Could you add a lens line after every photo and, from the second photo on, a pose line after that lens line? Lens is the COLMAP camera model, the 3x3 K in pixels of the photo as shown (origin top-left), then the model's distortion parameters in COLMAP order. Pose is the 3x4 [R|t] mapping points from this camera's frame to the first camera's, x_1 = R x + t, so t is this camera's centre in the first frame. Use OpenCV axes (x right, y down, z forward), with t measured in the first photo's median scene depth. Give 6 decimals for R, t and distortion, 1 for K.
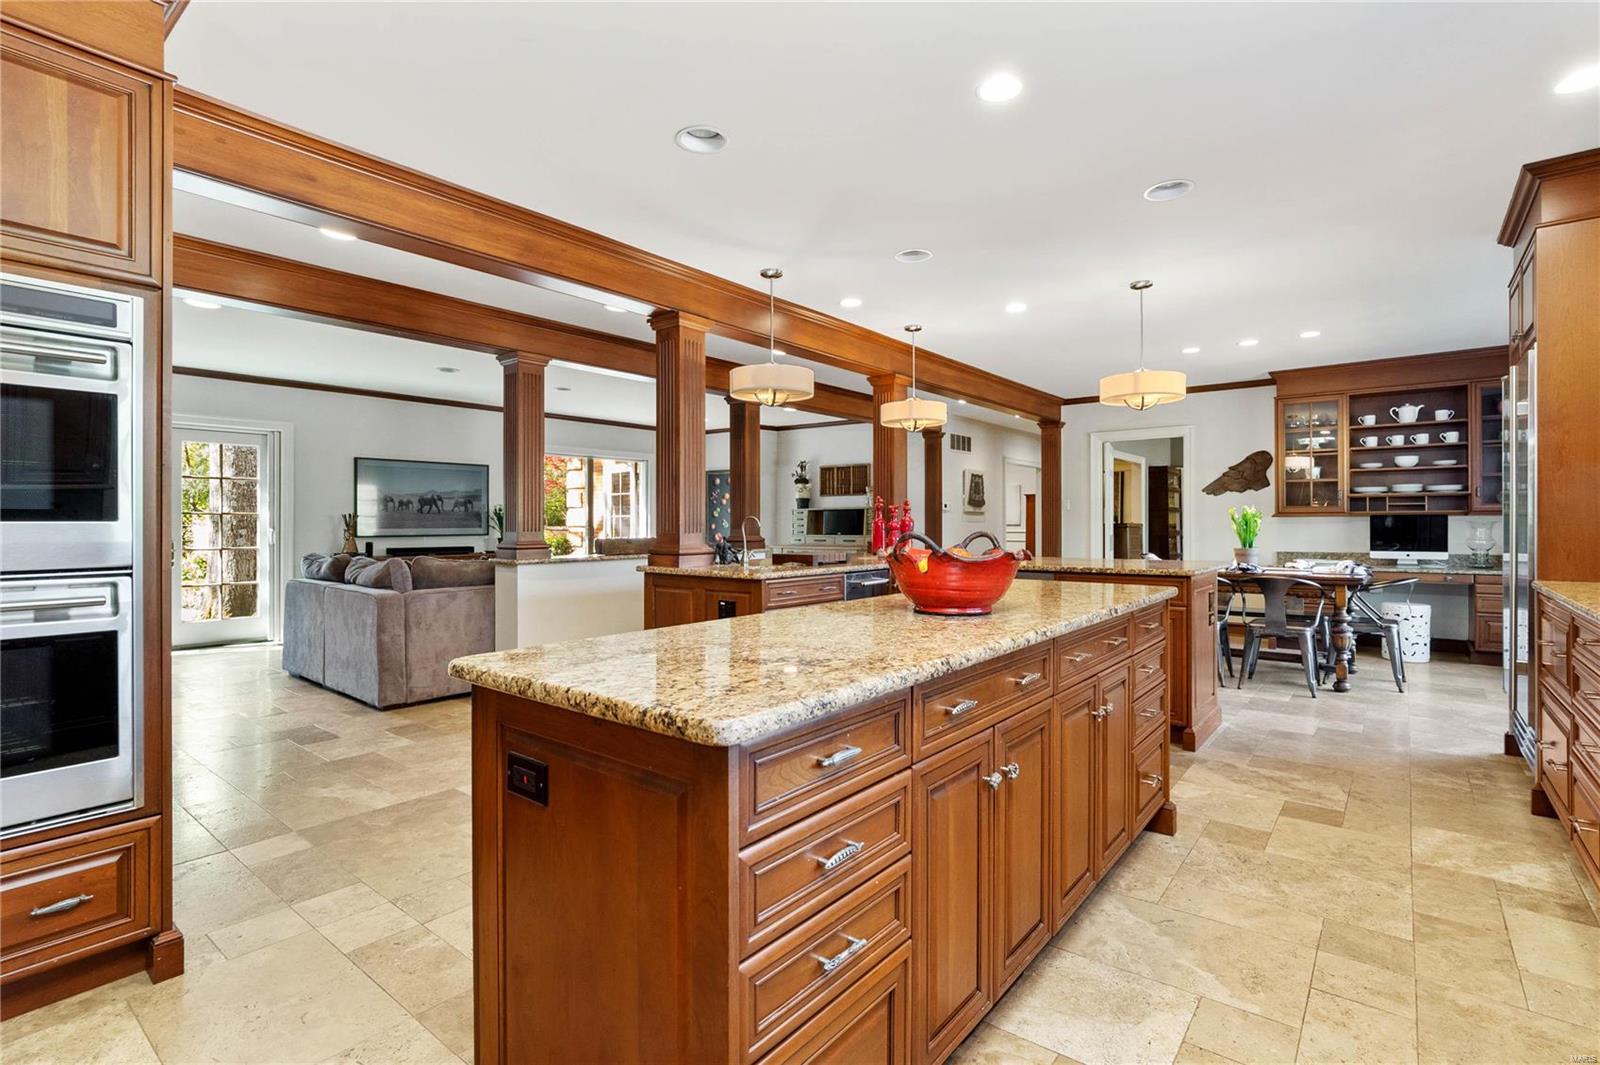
lens RADIAL K [[759.2, 0, 799.2], [0, 759.2, 526.4], [0, 0, 1]] dist [-0.021254, 0.008402]
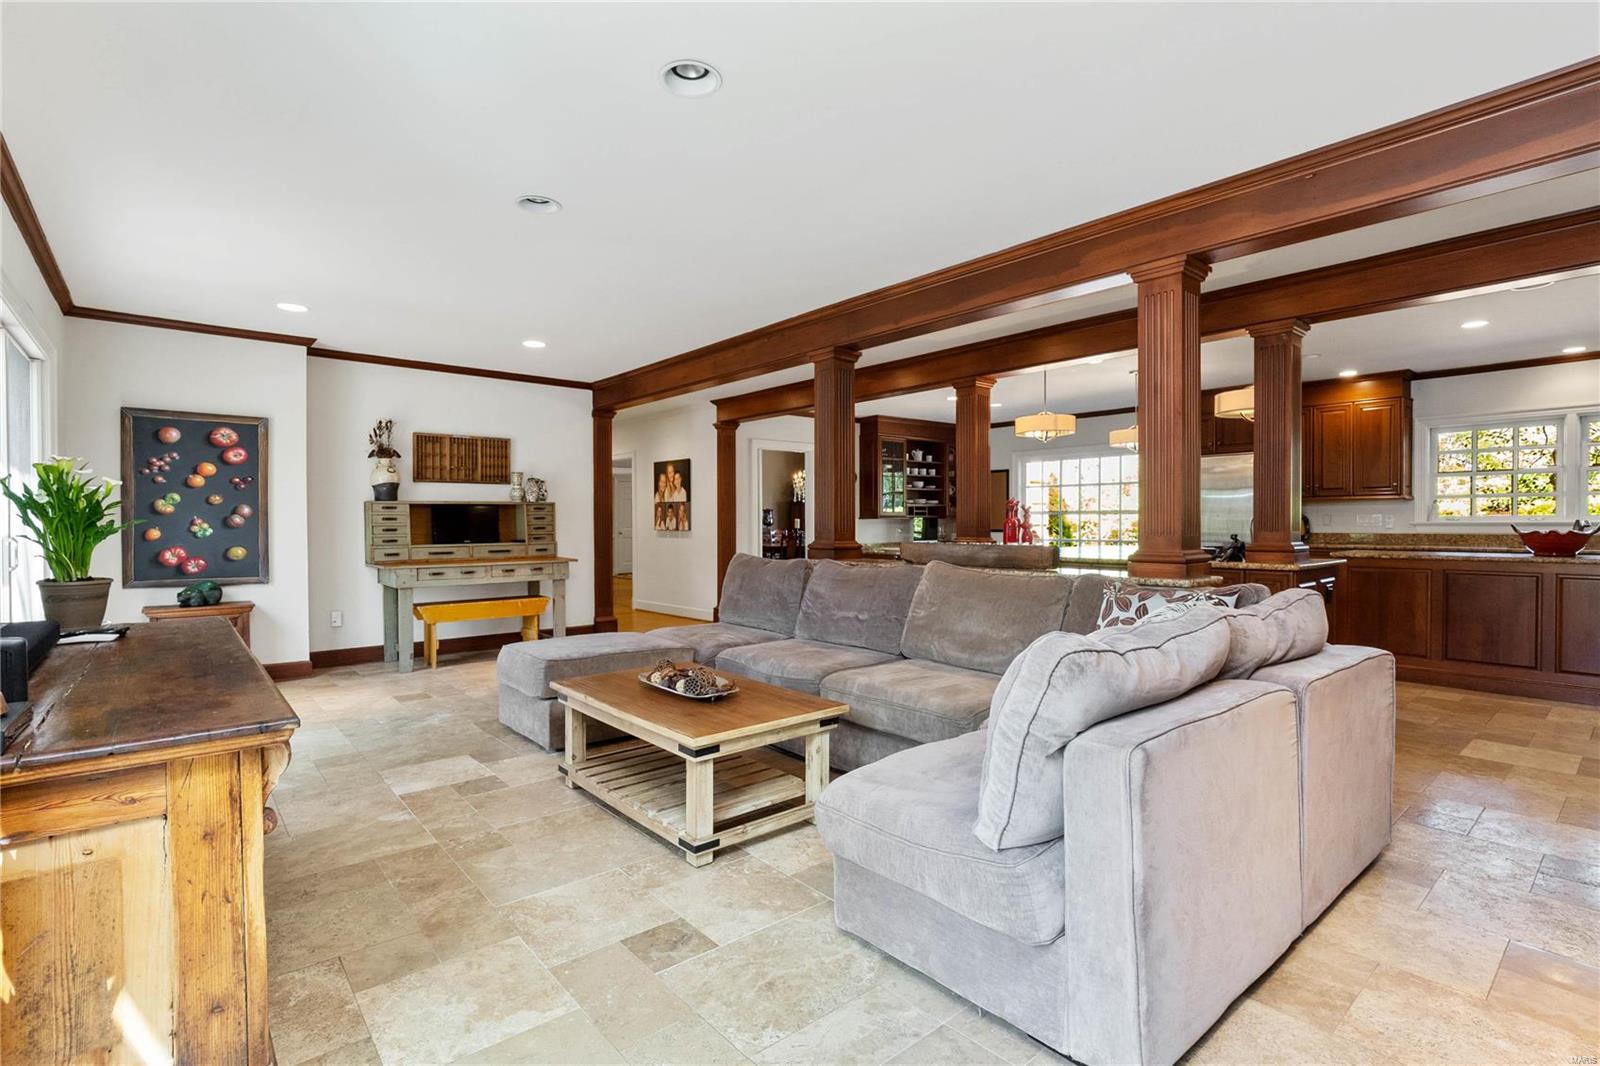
lens RADIAL K [[759.2, 0, 800.4], [0, 759.2, 531.2], [0, 0, 1]] dist [-0.021254, 0.008402]
pose [[0.191264, -0.009647, 0.981491, -0.520622], [0.006846, 0.999940, 0.008495, -0.002863], [-0.981515, 0.005094, 0.191319, 0.592568]]
